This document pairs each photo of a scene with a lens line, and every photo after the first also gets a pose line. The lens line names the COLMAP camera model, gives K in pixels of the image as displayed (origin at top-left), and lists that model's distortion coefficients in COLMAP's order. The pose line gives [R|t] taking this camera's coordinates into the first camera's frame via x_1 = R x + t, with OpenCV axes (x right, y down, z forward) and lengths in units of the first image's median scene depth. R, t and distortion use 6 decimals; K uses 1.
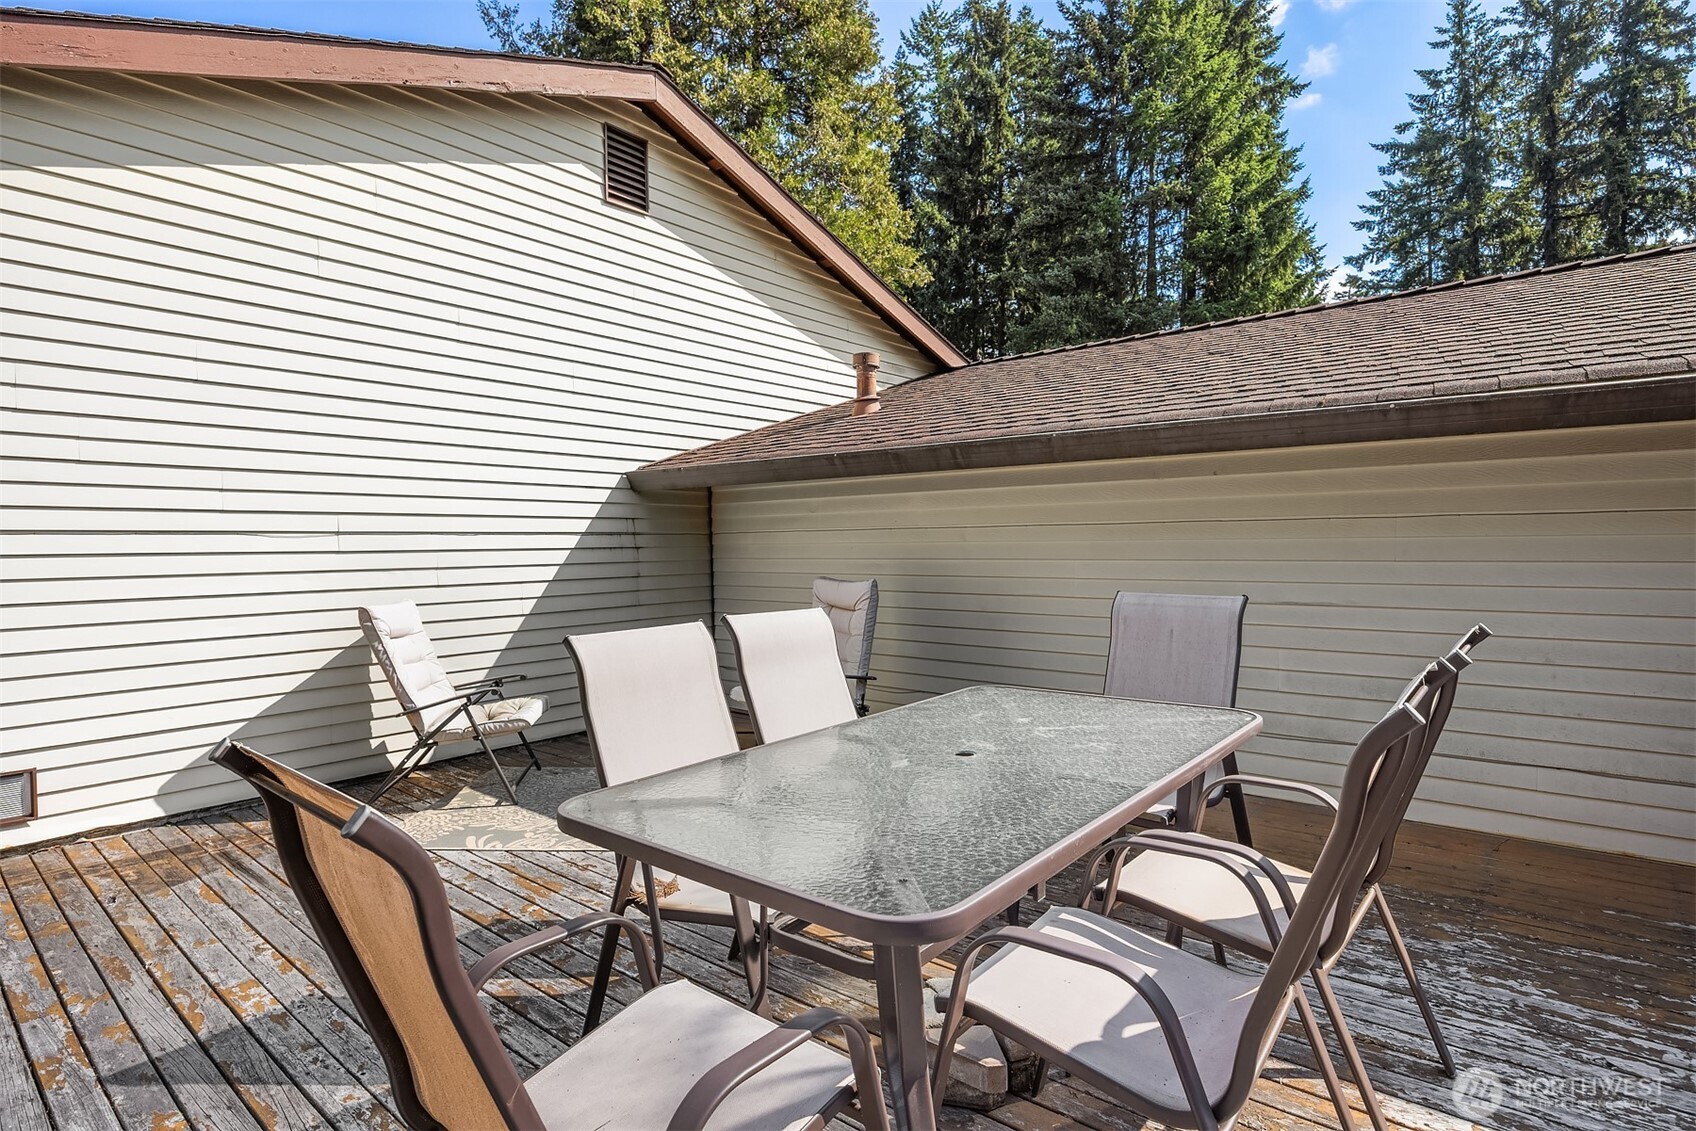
lens RADIAL K [[852.8, 0, 848.0], [0, 852.8, 565.5], [0, 0, 1]] dist [0.002240, -0.006009]
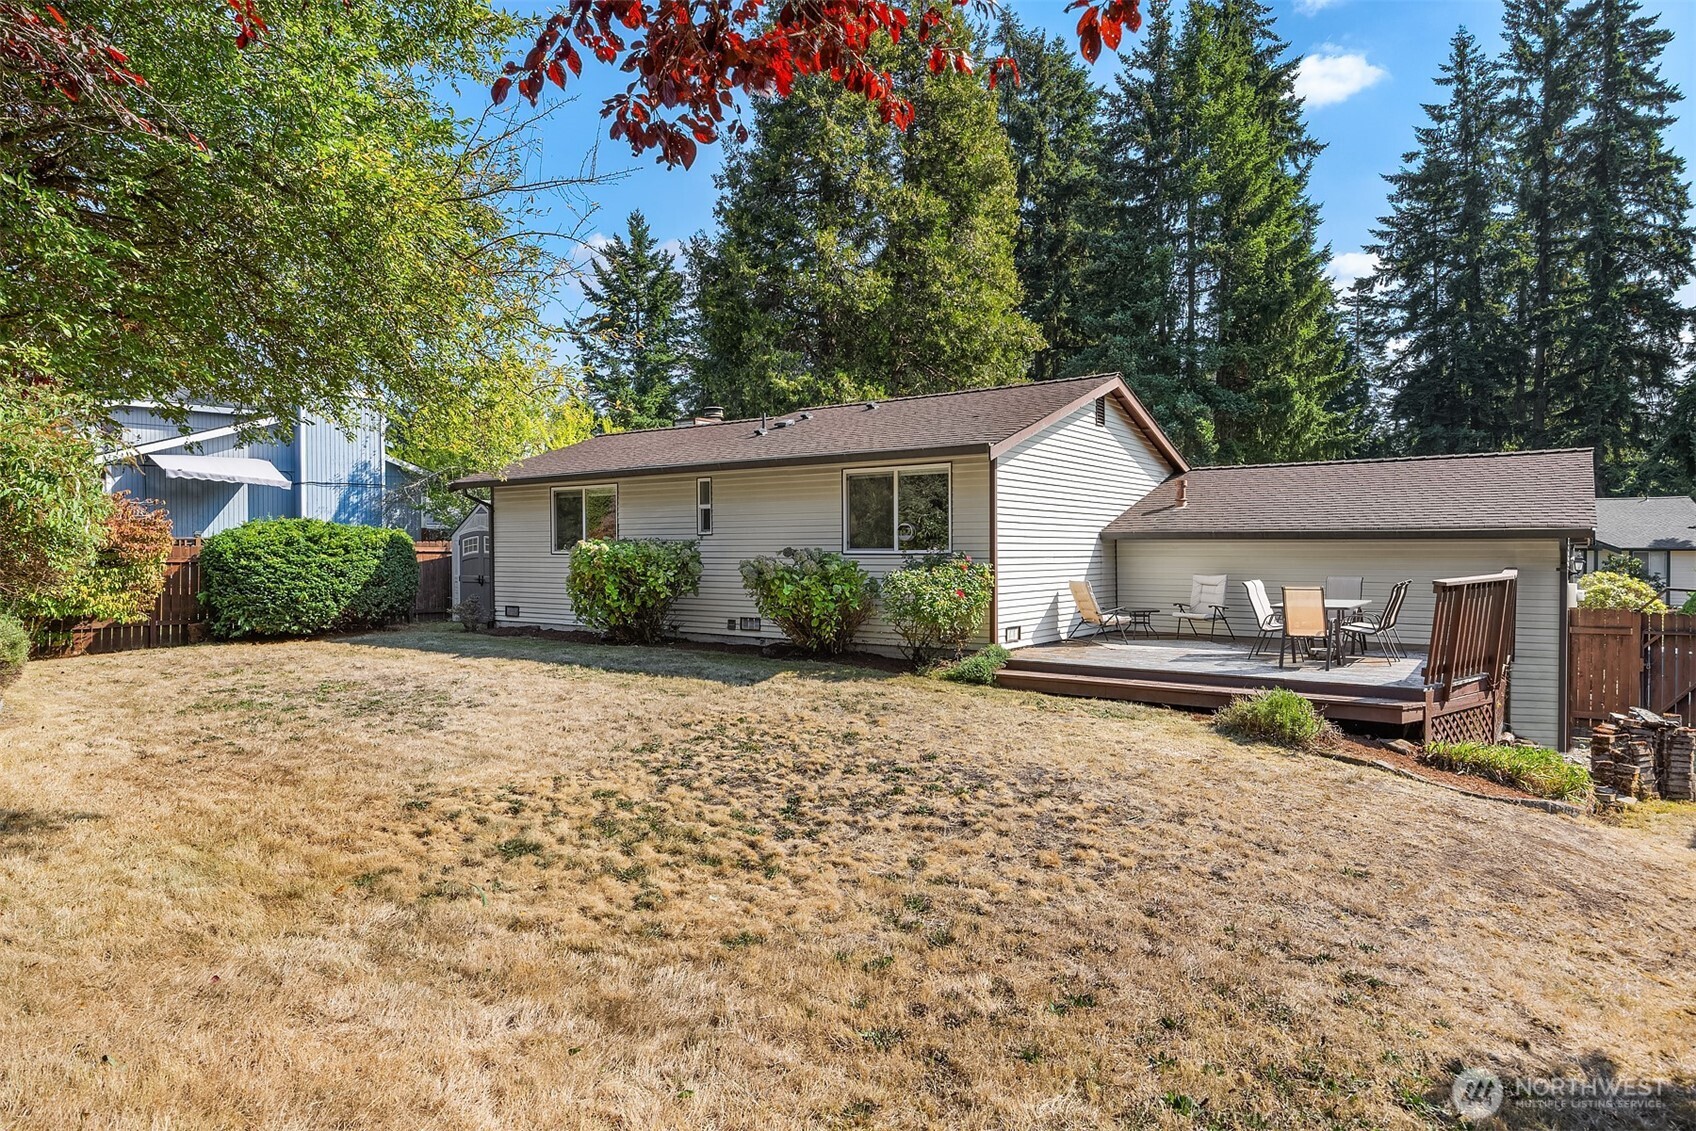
lens RADIAL K [[1003.2, 0, 848.0], [0, 1003.2, 565.5], [0, 0, 1]] dist [-0.017979, 0.000178]
pose [[0.998080, 0.009149, 0.061261, -0.111553], [-0.008419, 0.999891, -0.012160, 0.002847], [-0.061365, 0.011620, 0.998048, -0.177484]]
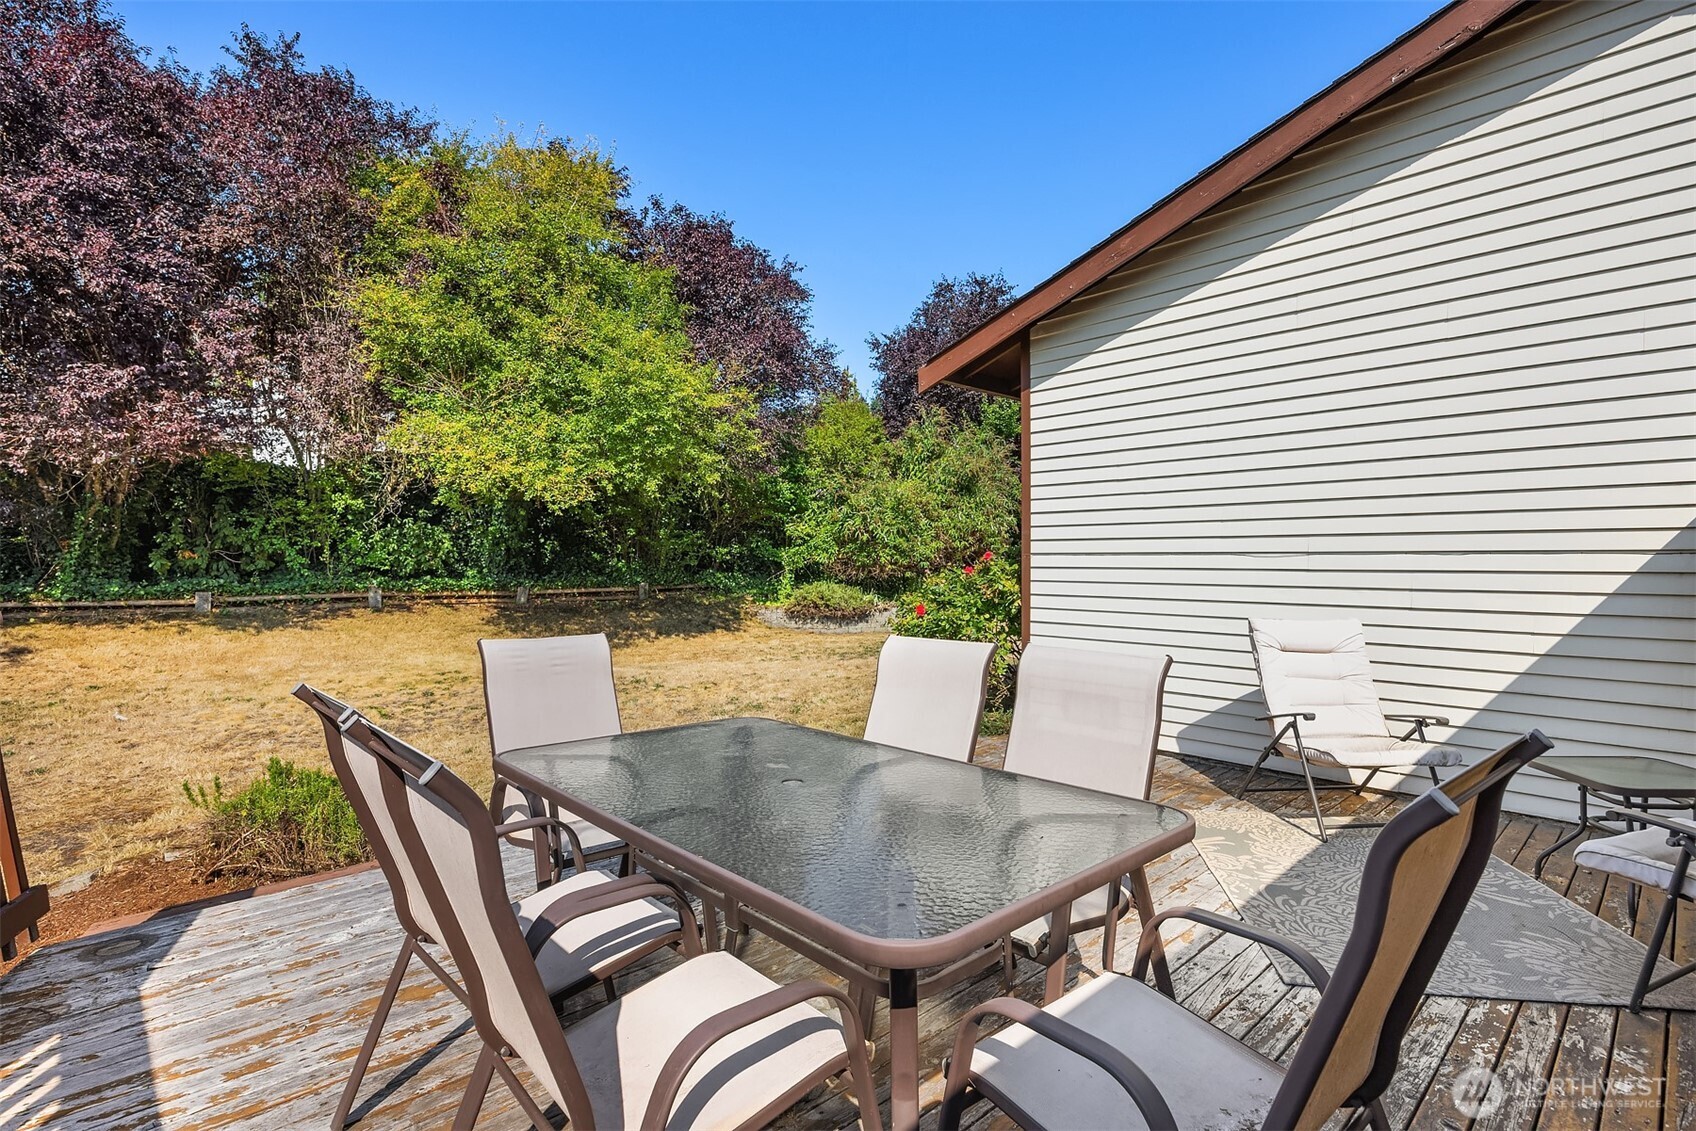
lens RADIAL K [[797.8, 0, 848.0], [0, 797.8, 565.5], [0, 0, 1]] dist [-0.000250, -0.000024]
pose [[-0.113851, 0.022922, -0.993233, 0.037187], [-0.019433, 0.999491, 0.025293, -0.002714], [0.993308, 0.022181, -0.113348, 0.038370]]
